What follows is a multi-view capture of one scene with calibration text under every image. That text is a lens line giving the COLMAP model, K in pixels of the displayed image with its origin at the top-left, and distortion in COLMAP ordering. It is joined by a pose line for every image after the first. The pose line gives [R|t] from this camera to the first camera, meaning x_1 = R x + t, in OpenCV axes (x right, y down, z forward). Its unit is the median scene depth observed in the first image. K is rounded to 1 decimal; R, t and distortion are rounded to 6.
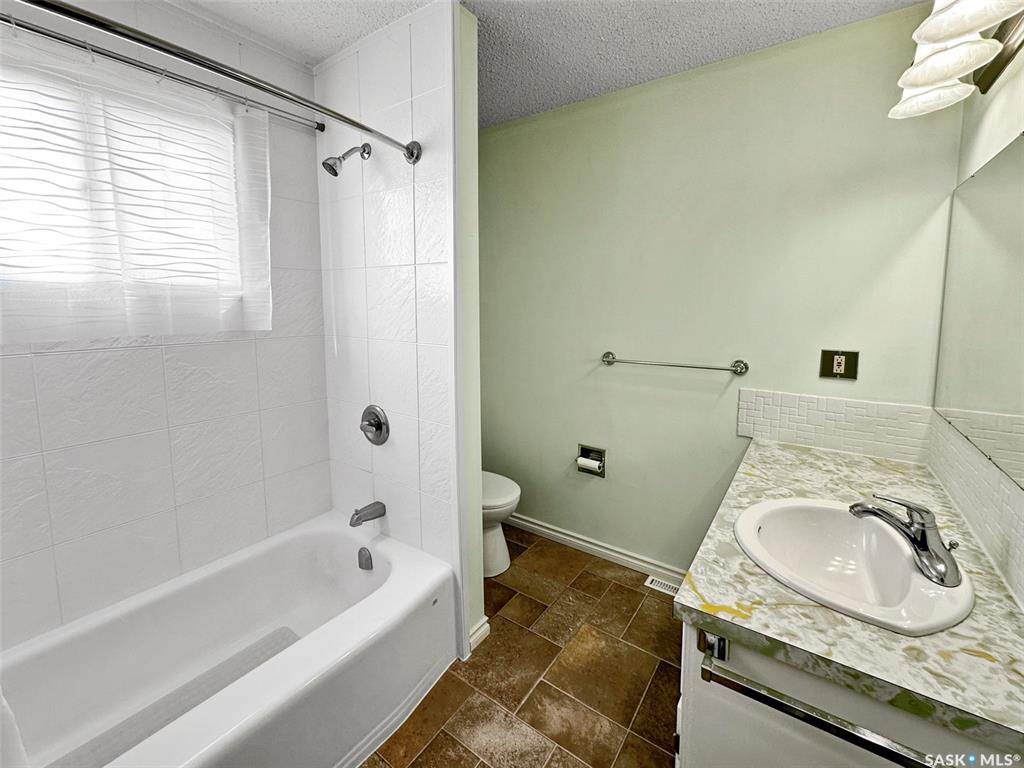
lens RADIAL K [[445.7, 0, 513.3], [0, 445.7, 381.7], [0, 0, 1]] dist [-0.003031, 0.001151]
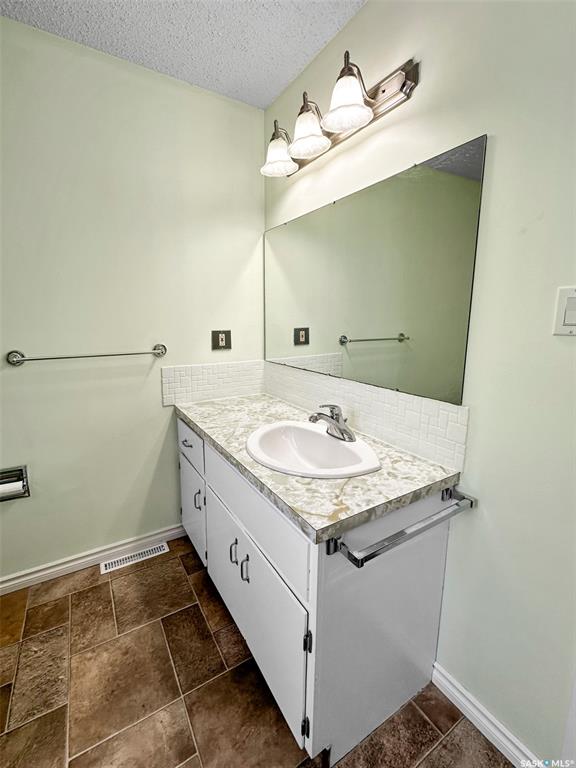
lens RADIAL K [[334.2, 0, 288.1], [0, 334.2, 384.3], [0, 0, 1]] dist [-0.003031, 0.001151]
pose [[0.394236, -0.187297, 0.899721, -0.235785], [0.161799, 0.977865, 0.132668, -0.006534], [-0.904654, 0.093271, 0.415814, 0.408522]]
